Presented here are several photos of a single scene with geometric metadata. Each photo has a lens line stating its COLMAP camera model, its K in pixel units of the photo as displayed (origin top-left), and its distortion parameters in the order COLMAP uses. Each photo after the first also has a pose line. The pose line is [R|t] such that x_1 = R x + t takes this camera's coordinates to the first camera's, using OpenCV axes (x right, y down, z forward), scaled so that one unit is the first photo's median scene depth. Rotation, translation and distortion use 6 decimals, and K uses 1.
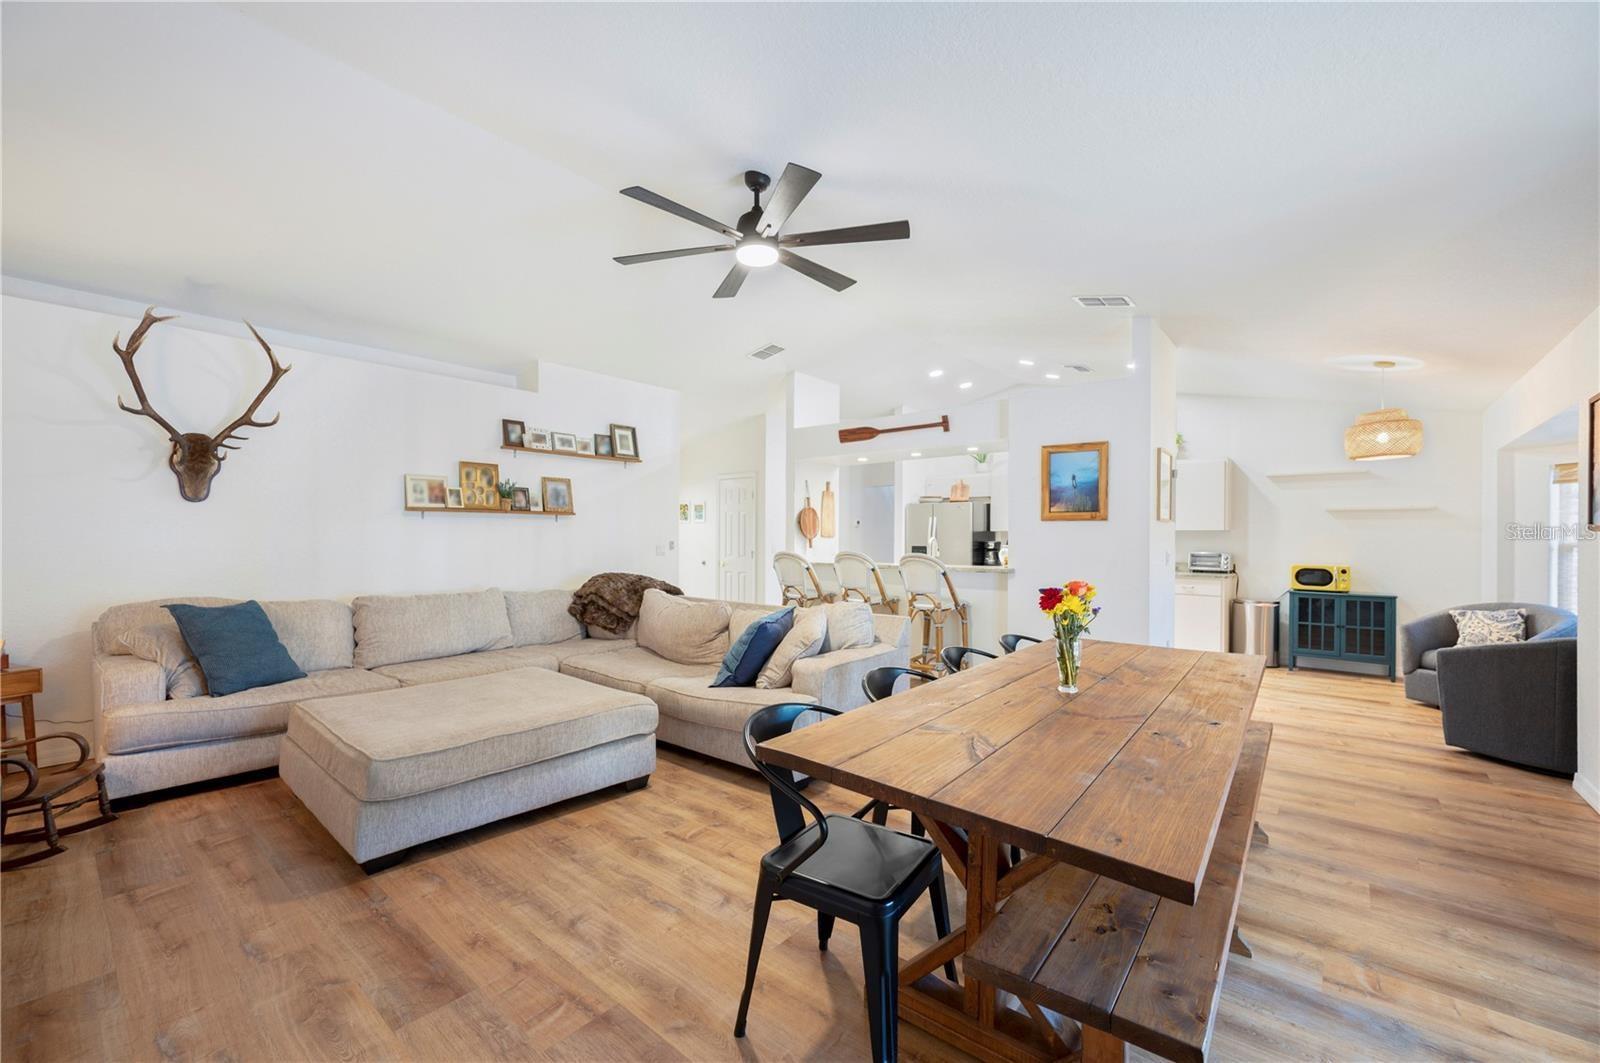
lens RADIAL K [[643.2, 0, 803.8], [0, 643.2, 540.7], [0, 0, 1]] dist [0.000460, 0.000246]
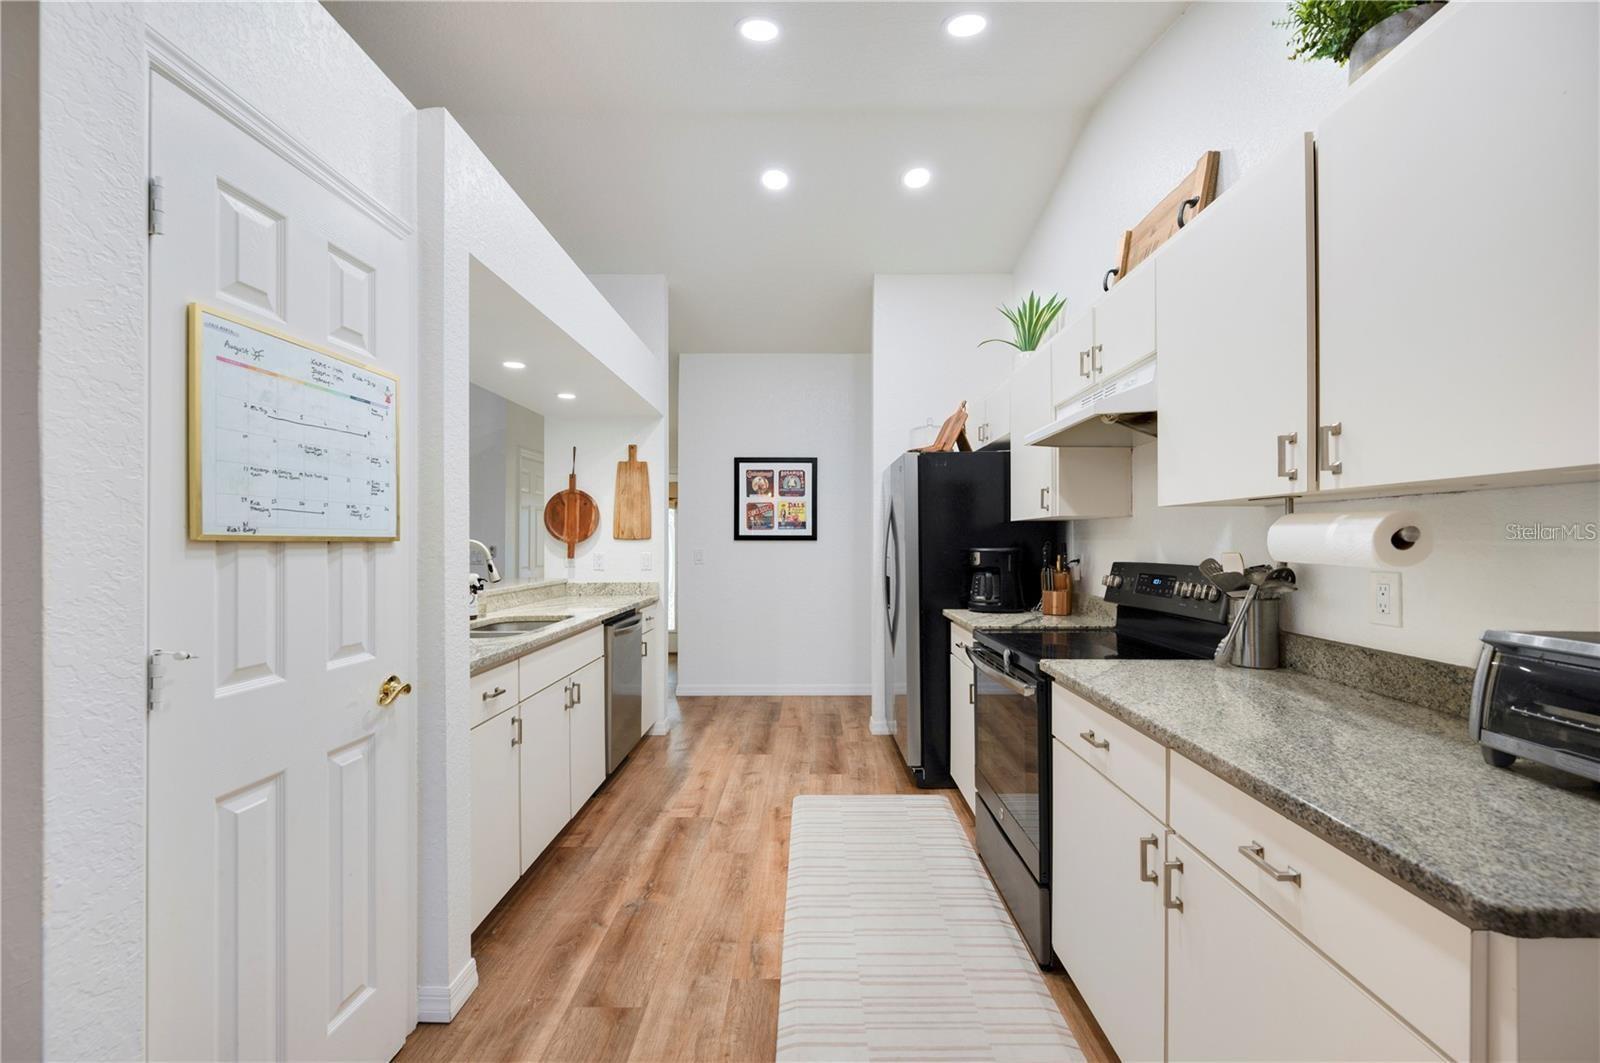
lens RADIAL K [[643.2, 0, 803.8], [0, 643.2, 540.7], [0, 0, 1]] dist [0.000460, 0.000246]
pose [[0.632609, -0.004825, -0.774456, 0.765251], [0.000353, 0.999982, -0.005941, -0.001665], [0.774471, 0.003485, 0.632600, 0.983084]]
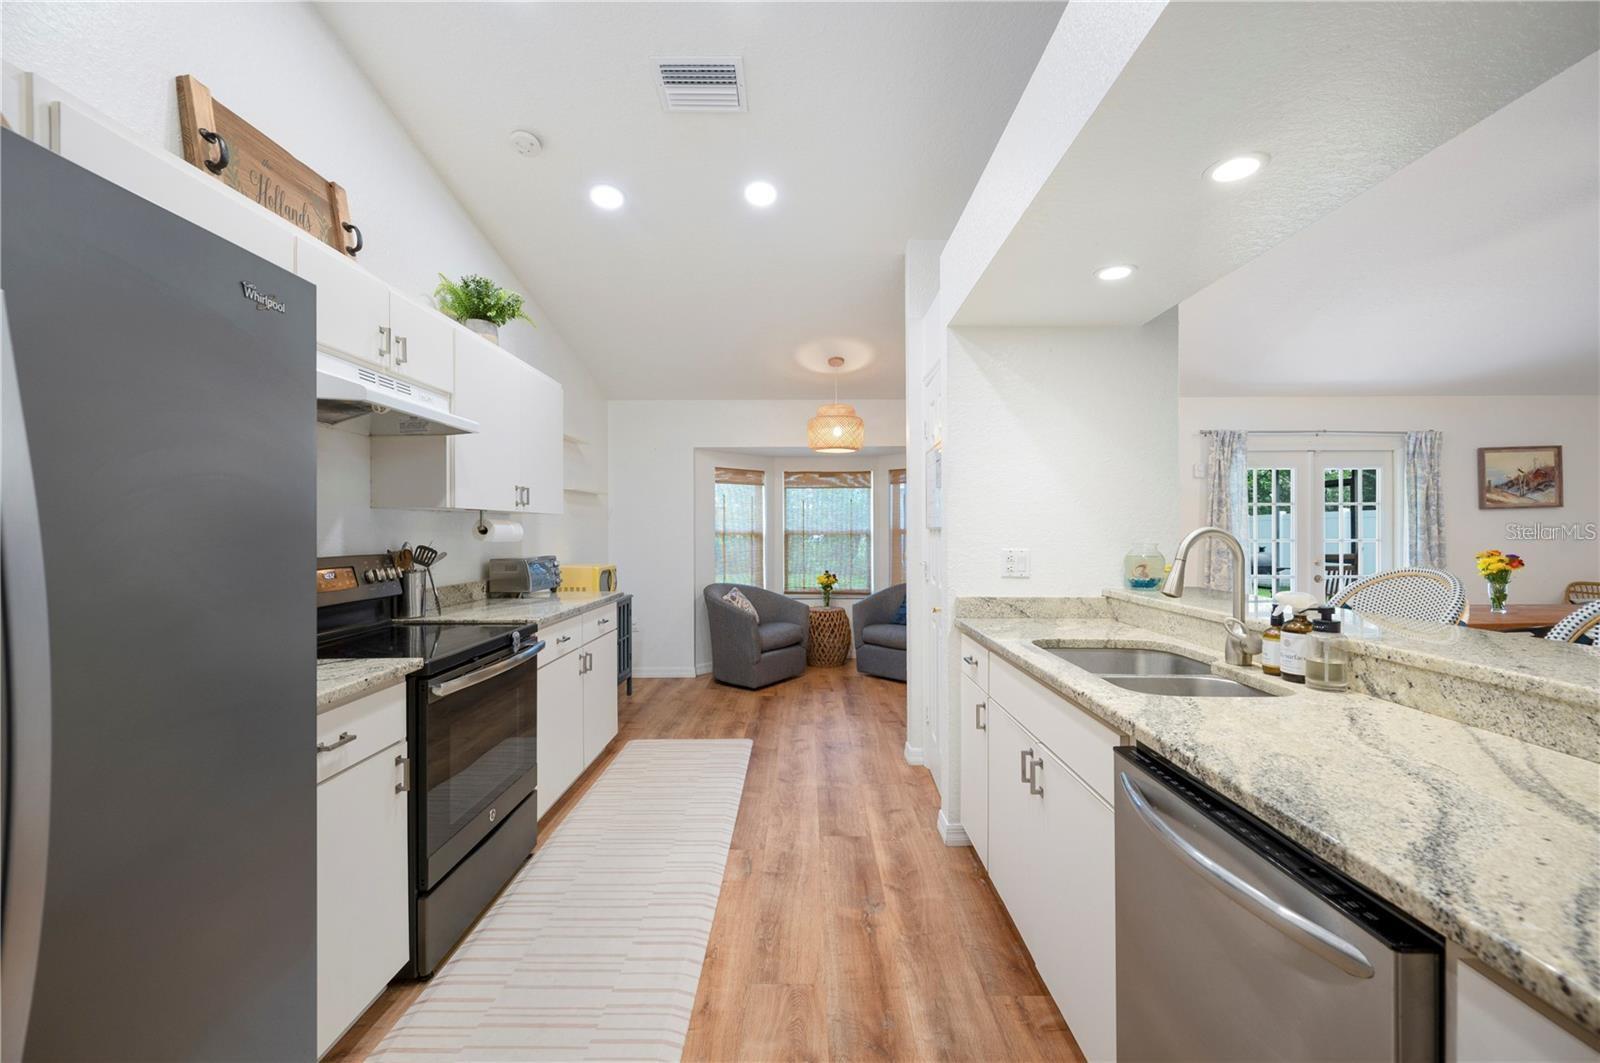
lens RADIAL K [[646.0, 0, 802.5], [0, 646.0, 527.0], [0, 0, 1]] dist [0.000122, 0.000043]
pose [[-0.638949, 0.001494, 0.769248, 0.106657], [0.006100, 0.999977, 0.003124, -0.007494], [-0.769225, 0.006689, -0.638943, 1.440893]]
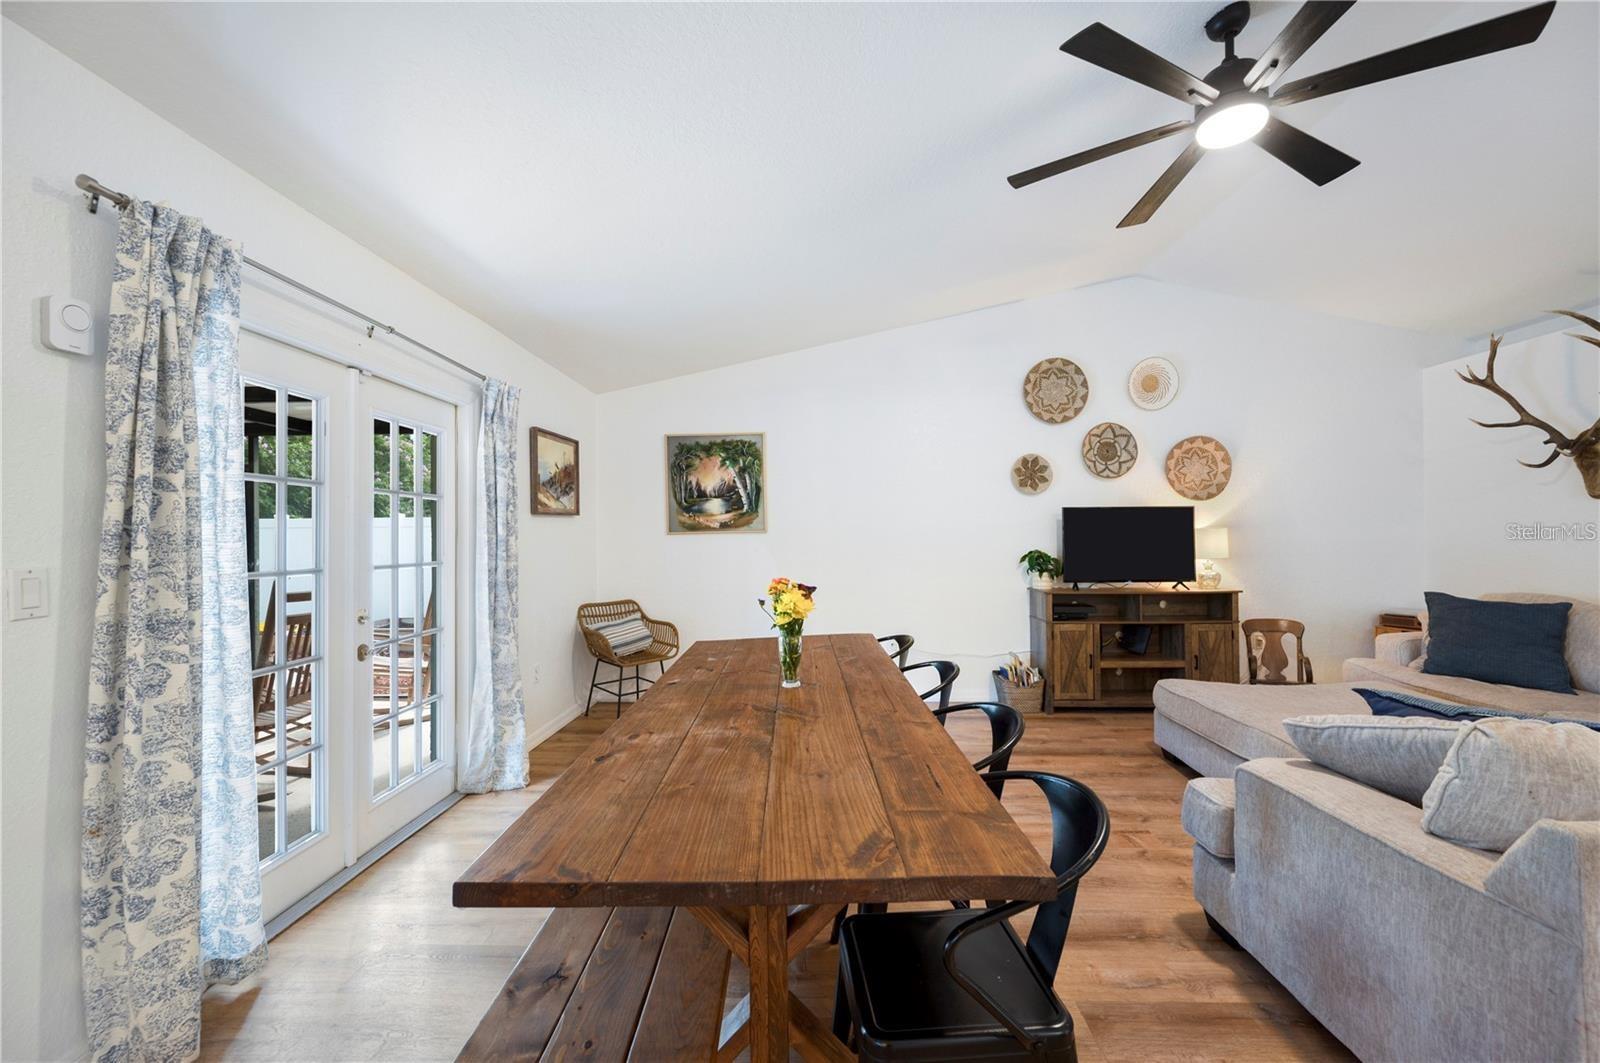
lens RADIAL K [[646.5, 0, 806.1], [0, 646.5, 532.5], [0, 0, 1]] dist [-0.001852, -0.000195]
pose [[-0.780055, -0.005141, -0.625690, 0.413356], [-0.000951, 0.999975, -0.007031, -0.001086], [0.625710, -0.004889, -0.780040, 0.724605]]
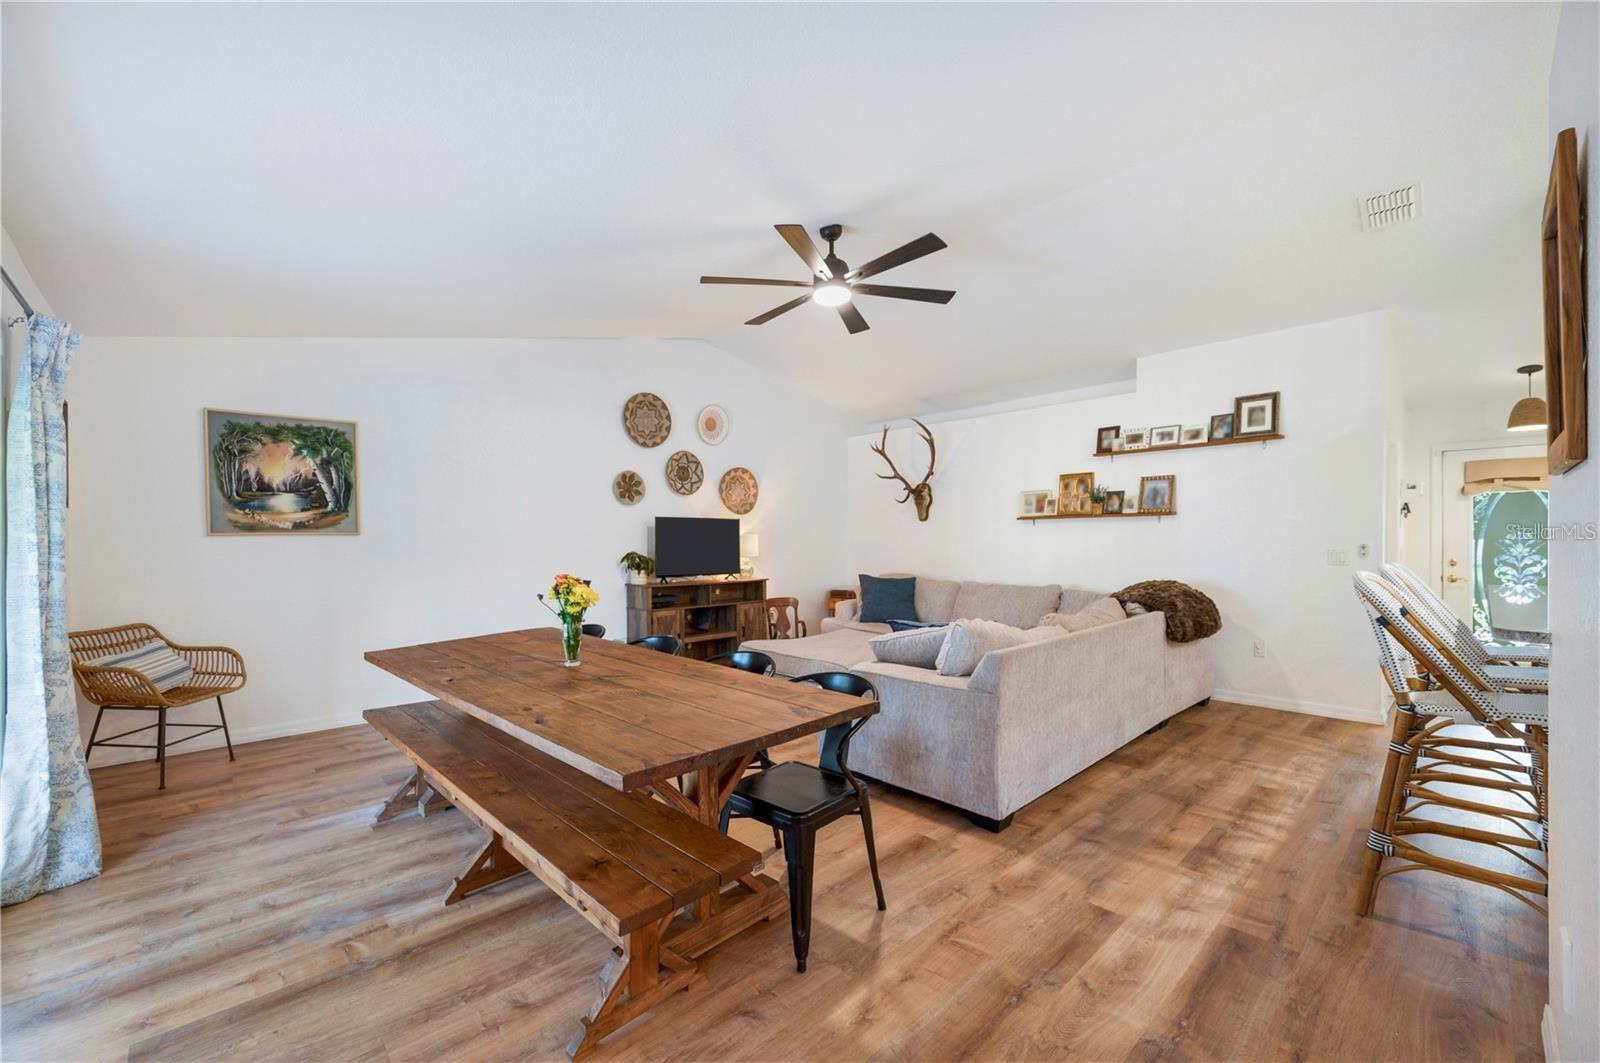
lens RADIAL K [[643.2, 0, 803.8], [0, 643.2, 540.7], [0, 0, 1]] dist [0.000460, 0.000246]
pose [[-0.111208, -0.003320, -0.993792, 0.626015], [-0.003631, 0.999989, -0.002934, 0.000442], [0.993791, 0.003282, -0.111218, 0.625178]]
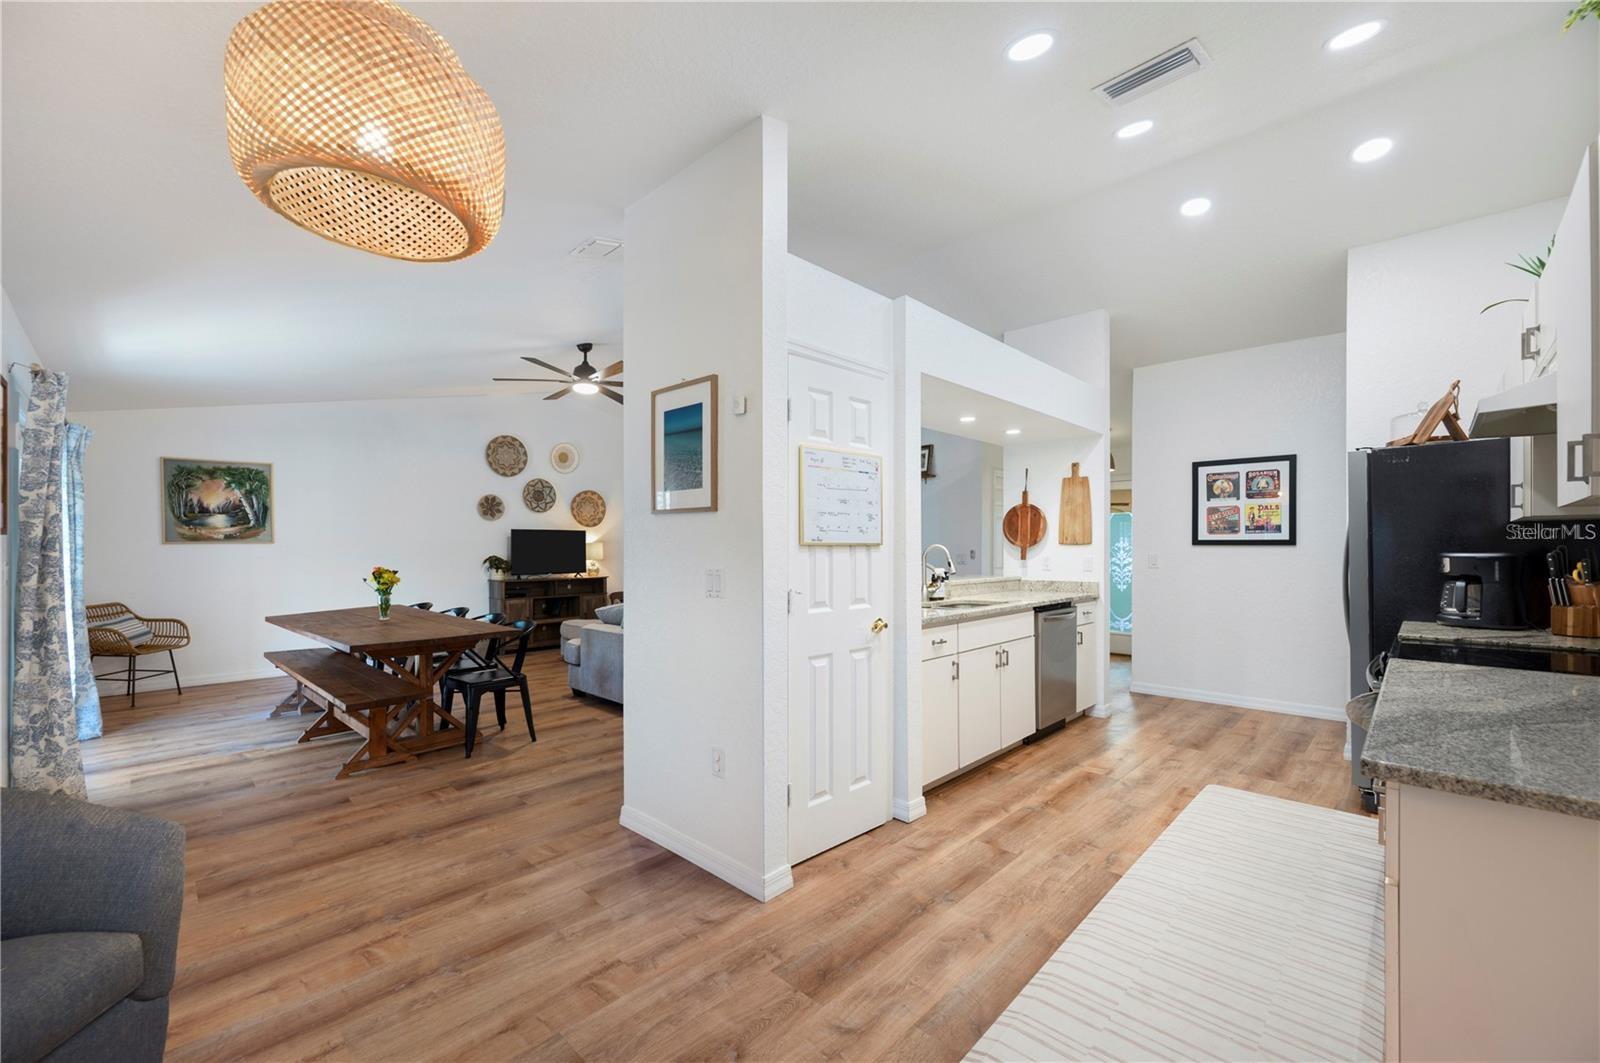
lens RADIAL K [[645.9, 0, 800.6], [0, 645.9, 544.4], [0, 0, 1]] dist [0.000872, 0.000564]
pose [[-0.073798, -0.007487, -0.997245, 0.959809], [-0.003547, 0.999967, -0.007245, 0.000139], [0.997267, 0.003002, -0.073822, 0.996868]]
